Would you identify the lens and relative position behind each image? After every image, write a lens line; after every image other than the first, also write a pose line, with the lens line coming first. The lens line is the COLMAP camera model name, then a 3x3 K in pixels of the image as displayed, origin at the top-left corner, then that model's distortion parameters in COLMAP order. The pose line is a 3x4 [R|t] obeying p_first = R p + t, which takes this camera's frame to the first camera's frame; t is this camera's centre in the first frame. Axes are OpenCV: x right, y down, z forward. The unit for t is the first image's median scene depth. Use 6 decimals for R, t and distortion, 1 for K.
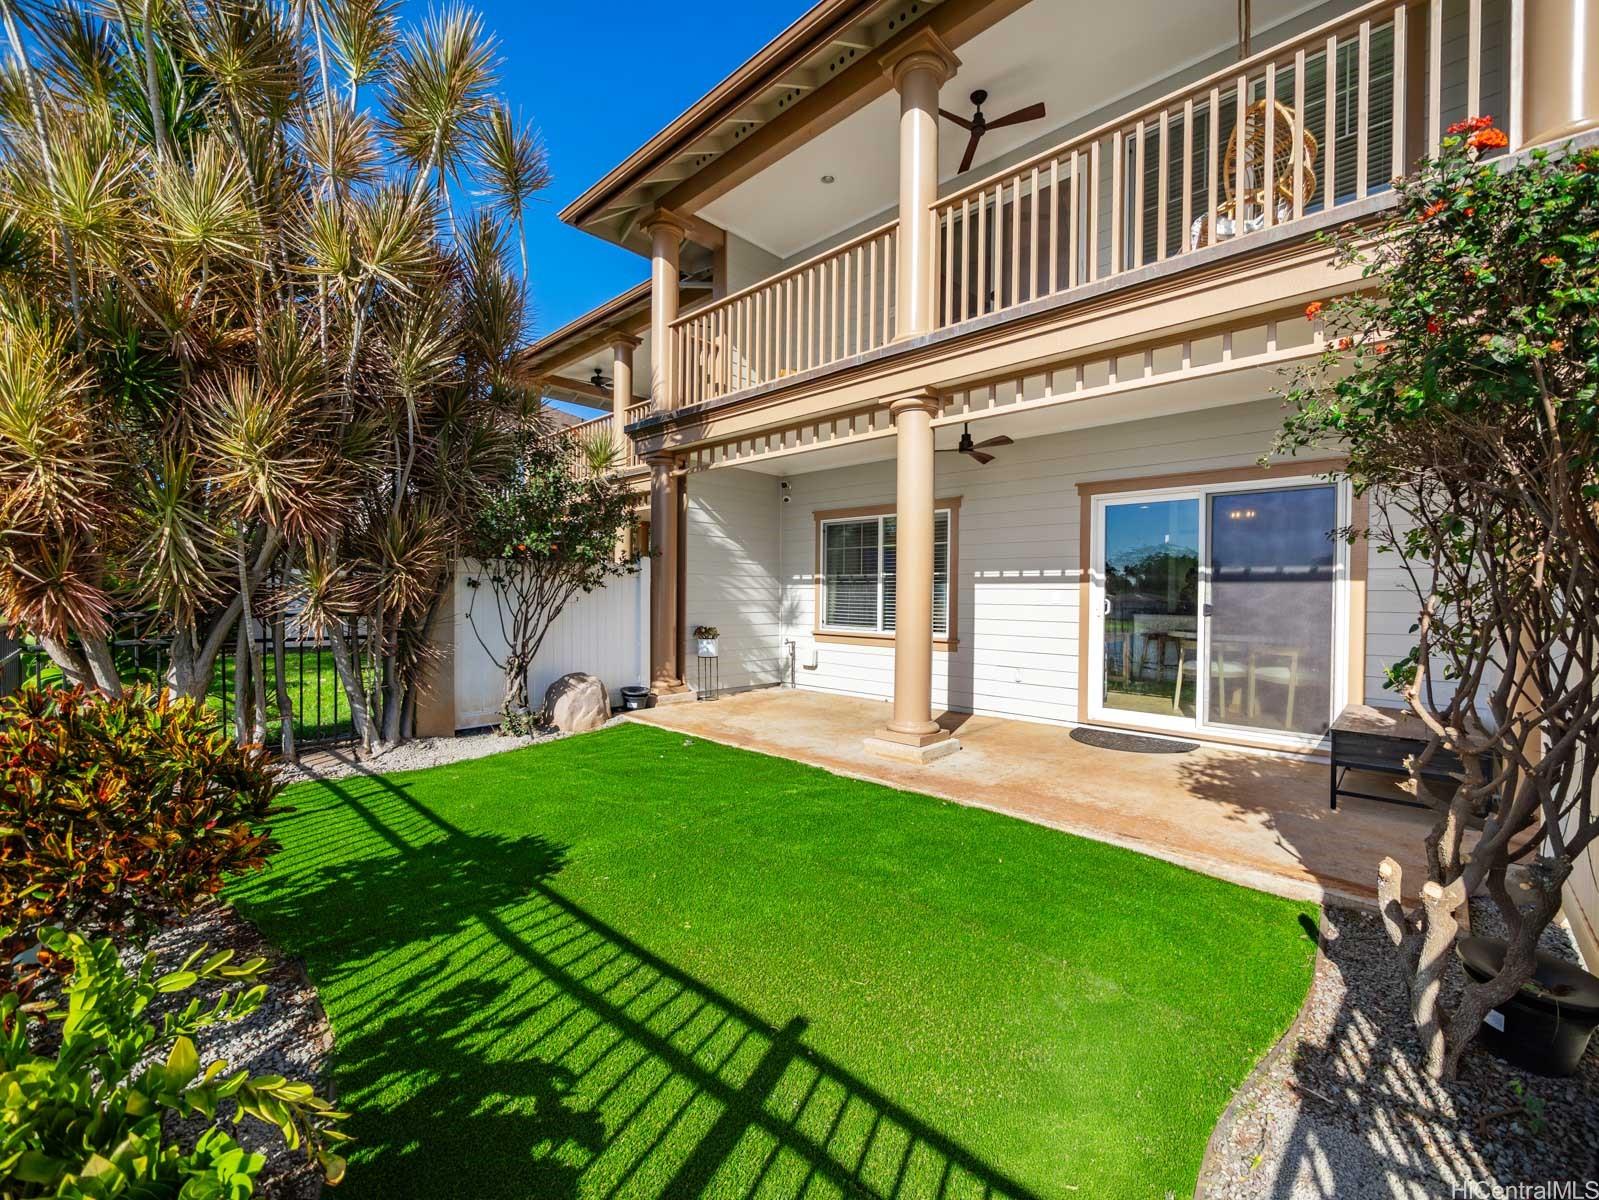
lens RADIAL K [[669.2, 0, 801.3], [0, 669.2, 605.1], [0, 0, 1]] dist [-0.004333, 0.000234]
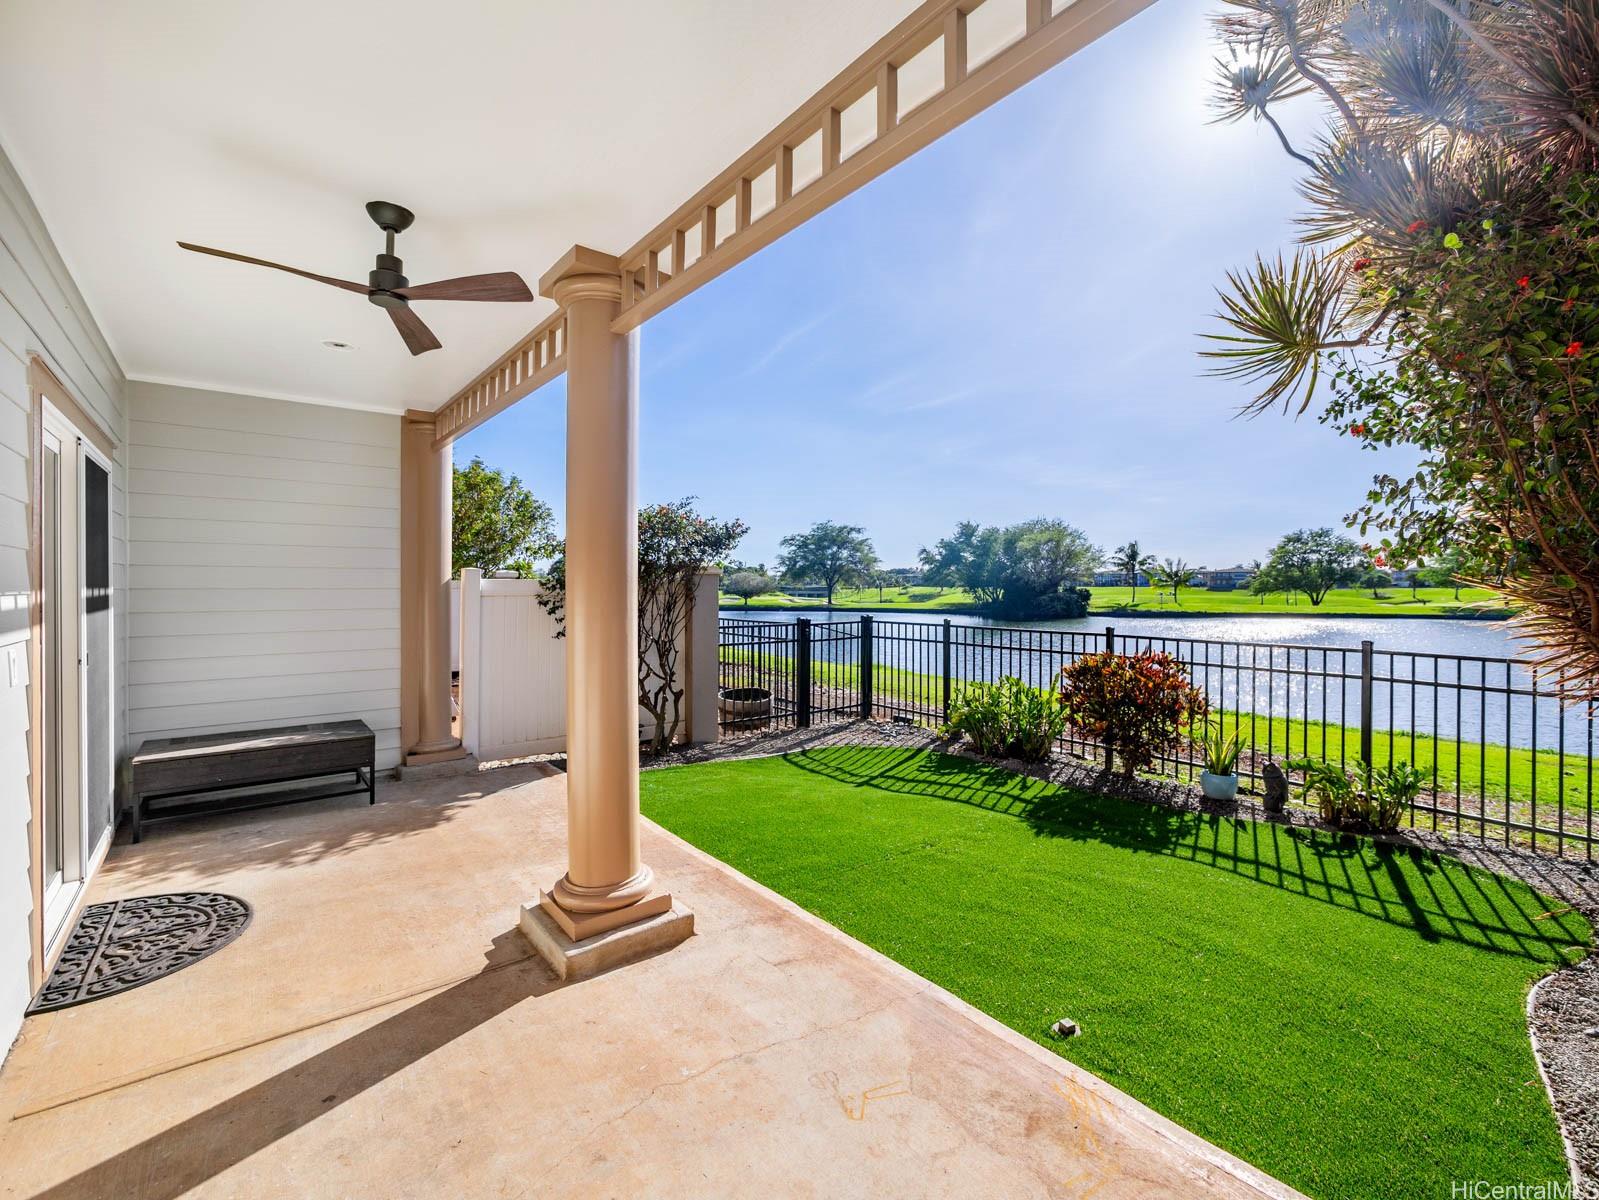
lens RADIAL K [[669.2, 0, 801.3], [0, 669.2, 605.1], [0, 0, 1]] dist [-0.004333, 0.000234]
pose [[-0.991542, -0.018207, 0.128505, -0.090536], [-0.010375, 0.998062, 0.061352, -0.161575], [-0.129373, 0.059500, -0.989809, 2.877804]]
